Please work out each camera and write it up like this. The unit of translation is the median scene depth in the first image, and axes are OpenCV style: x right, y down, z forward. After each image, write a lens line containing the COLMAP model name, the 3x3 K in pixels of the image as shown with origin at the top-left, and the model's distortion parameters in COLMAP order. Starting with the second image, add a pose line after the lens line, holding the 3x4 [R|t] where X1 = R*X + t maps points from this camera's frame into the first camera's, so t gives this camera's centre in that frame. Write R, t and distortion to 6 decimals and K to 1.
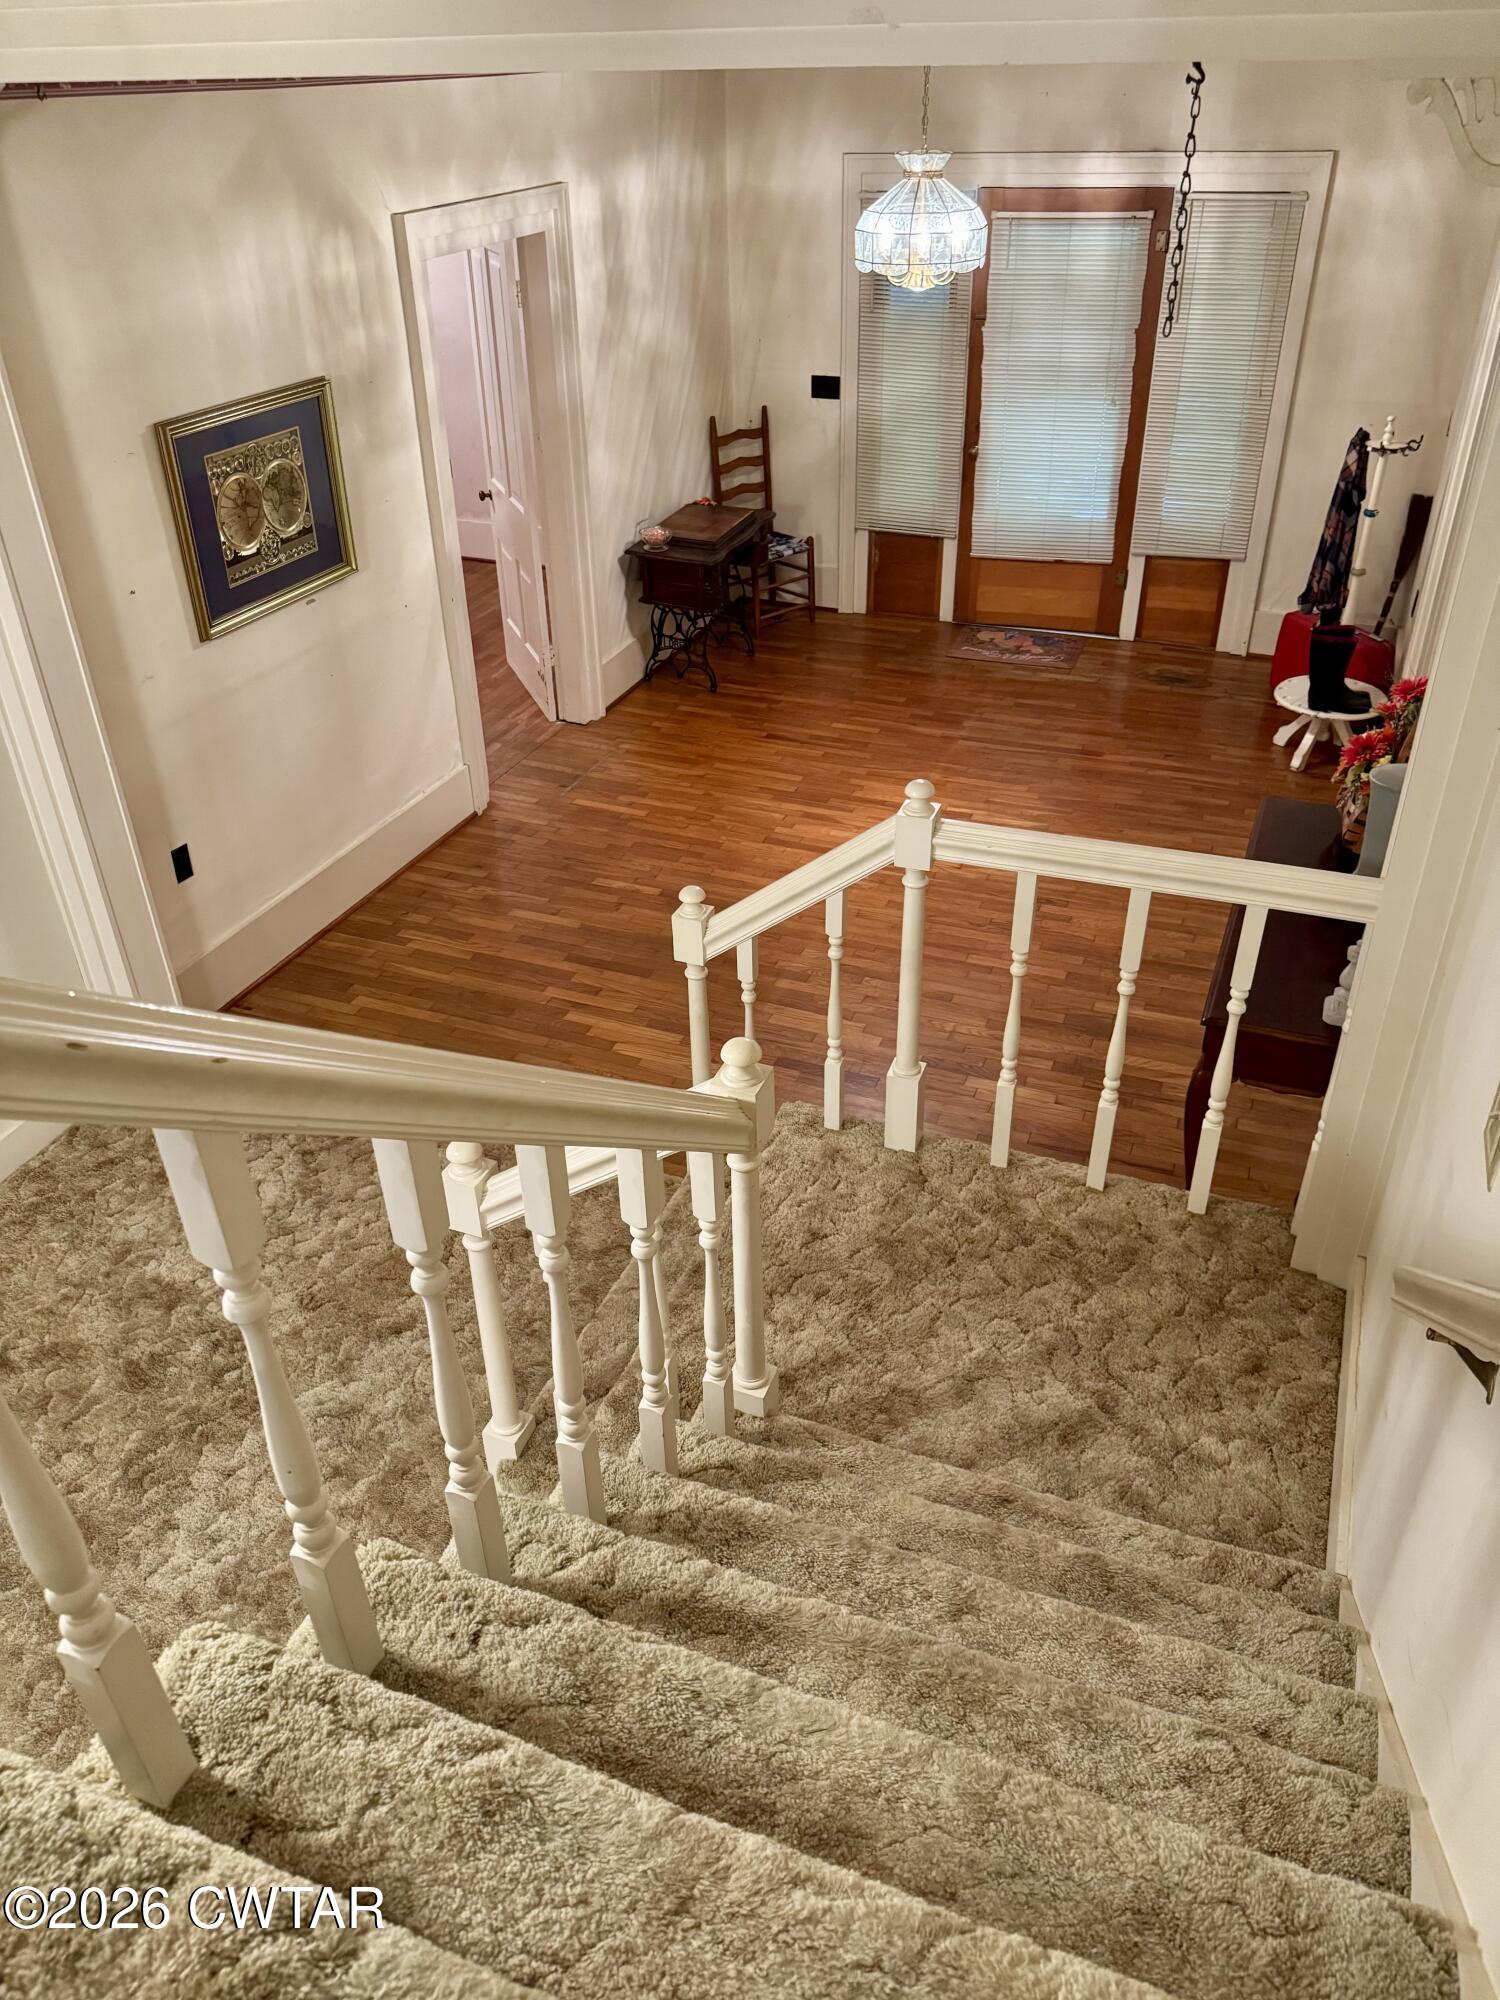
lens RADIAL K [[1424.2, 0, 750.0], [0, 1424.2, 999.4], [0, 0, 1]] dist [0.040547, -0.023975]
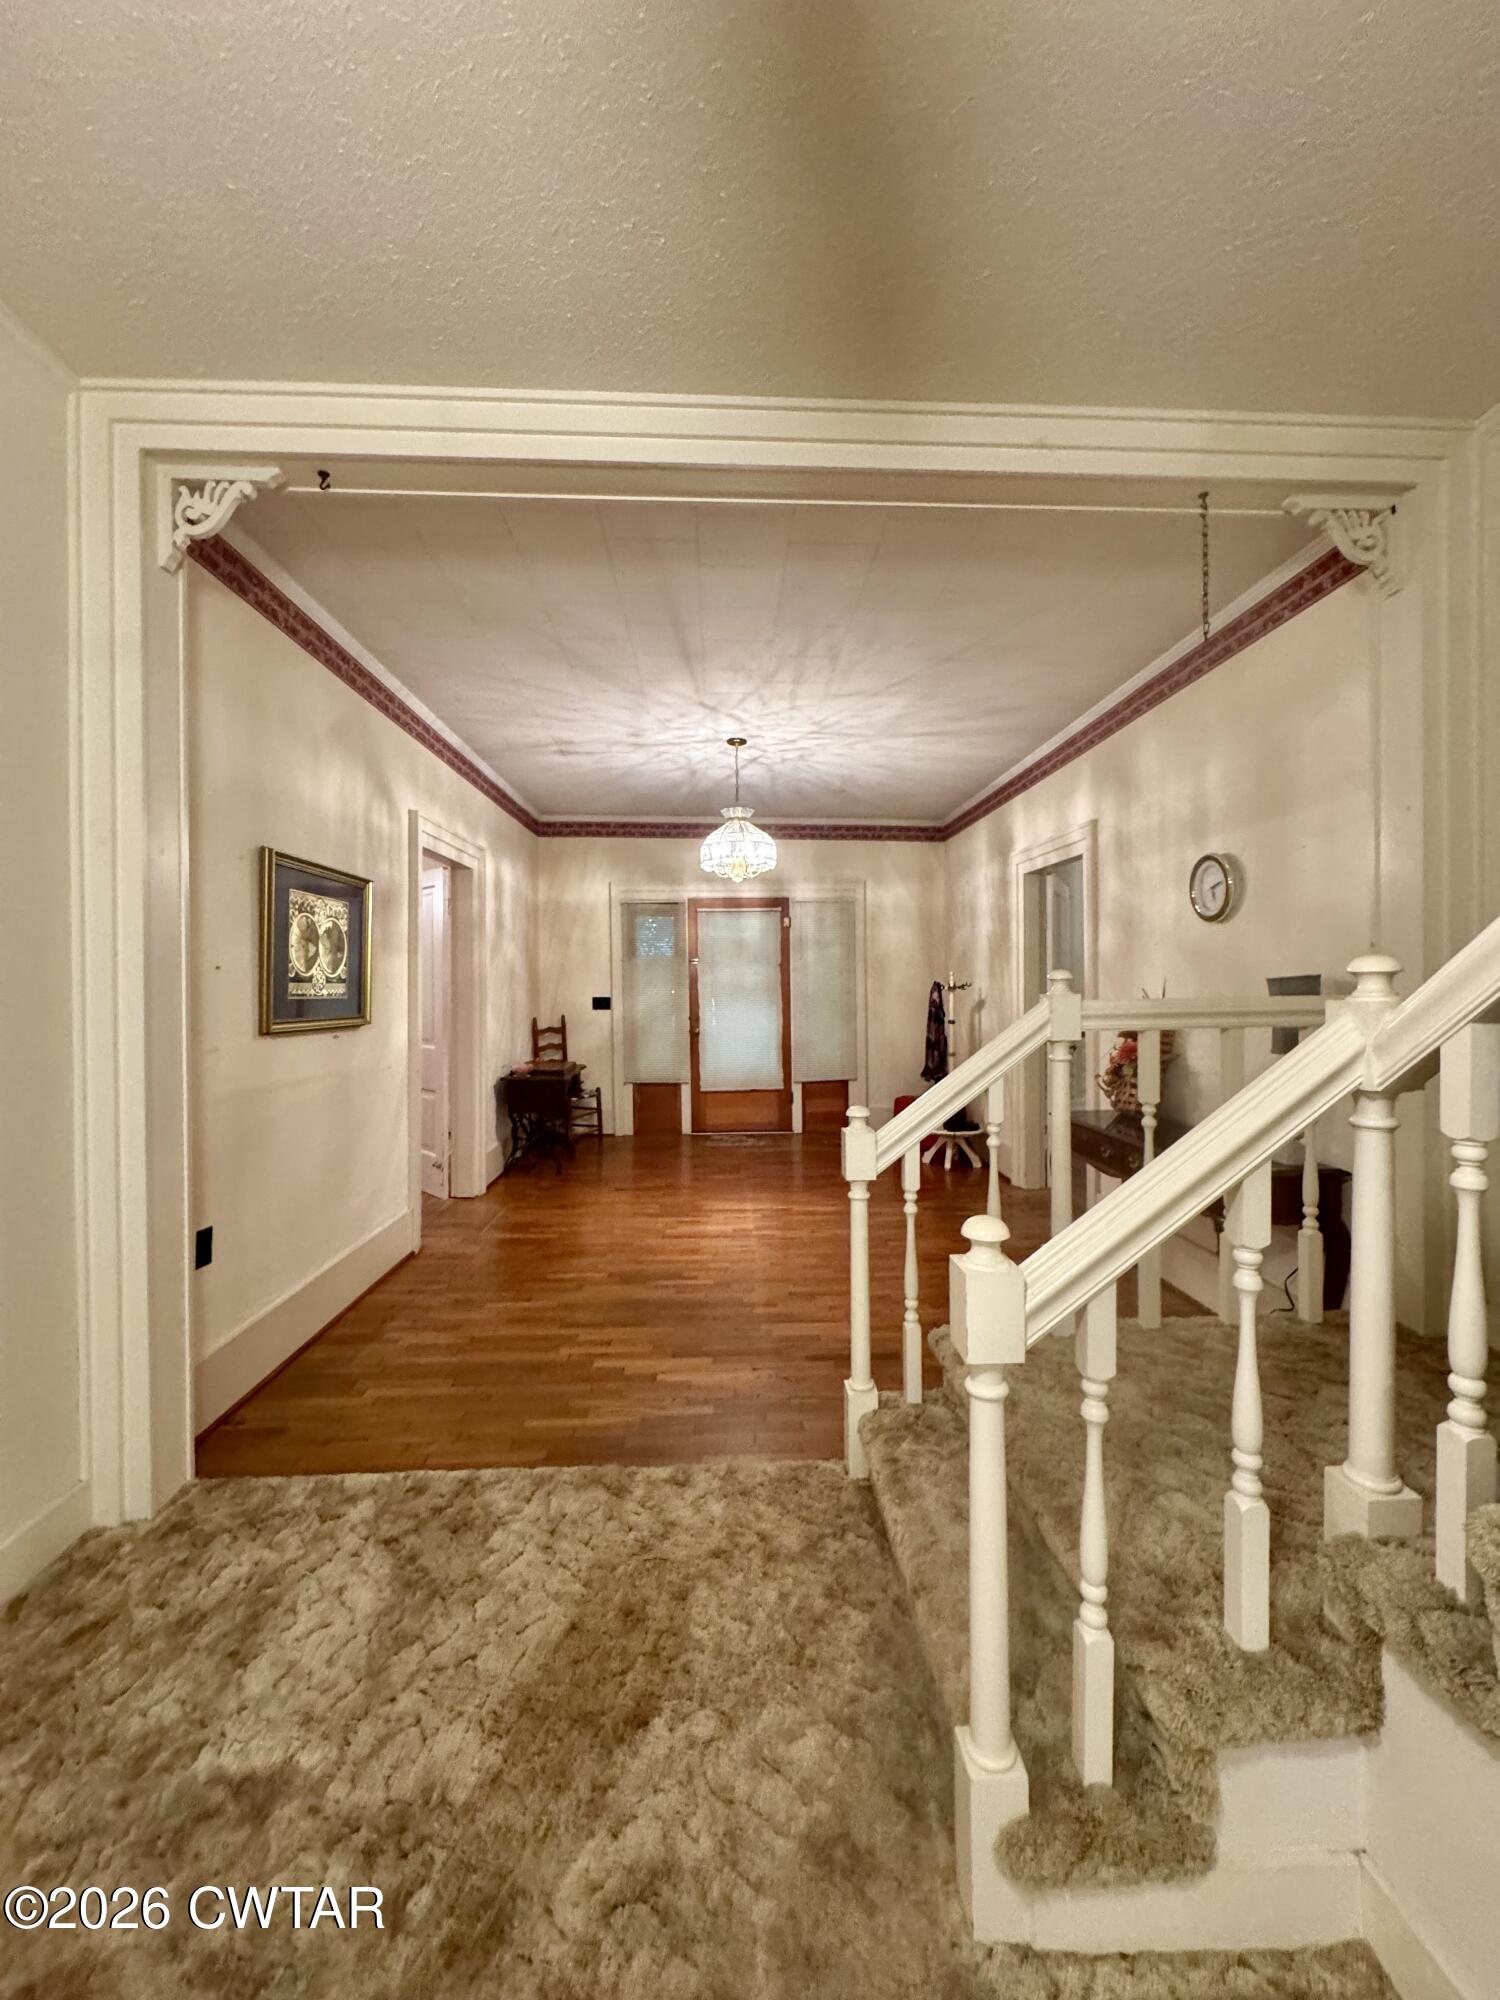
lens RADIAL K [[799.7, 0, 761.0], [0, 799.7, 995.2], [0, 0, 1]] dist [0.003903, 0.000099]
pose [[0.908618, 0.006312, 0.417582, -0.210654], [0.220296, 0.842220, -0.492073, 0.079769], [-0.354801, 0.539097, 0.763865, 0.277927]]
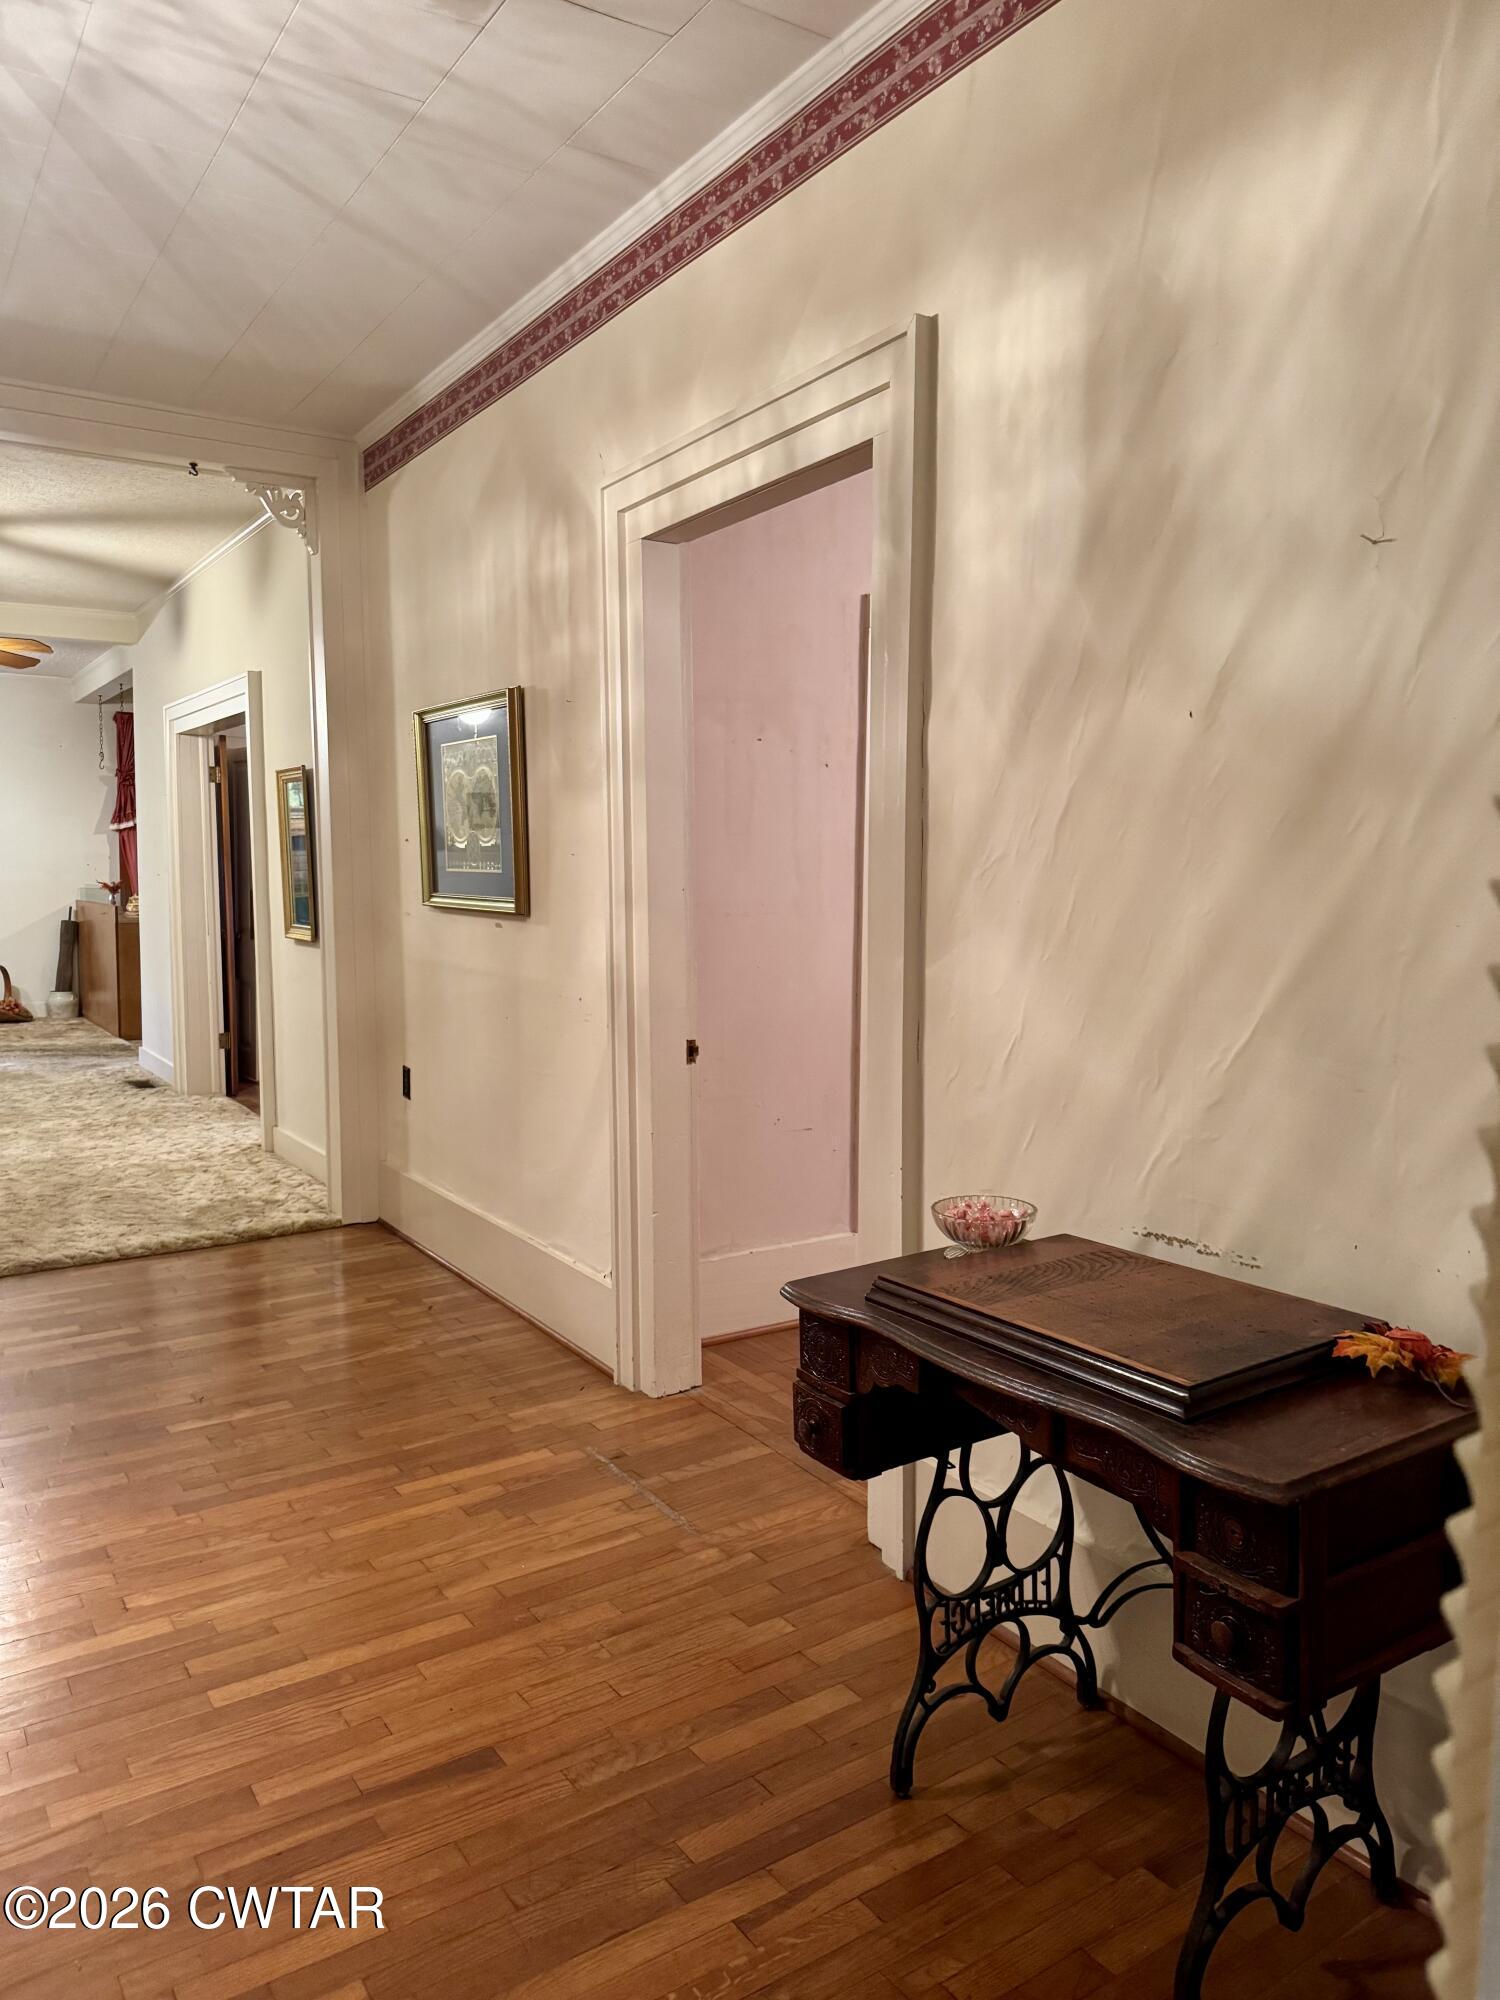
lens RADIAL K [[1424.2, 0, 740.4], [0, 1424.2, 999.1], [0, 0, 1]] dist [0.040547, -0.023975]
pose [[-0.585518, 0.099148, -0.804574, 0.244656], [-0.432570, 0.801174, 0.413526, -0.527615], [0.685603, 0.590161, -0.426213, 1.191399]]
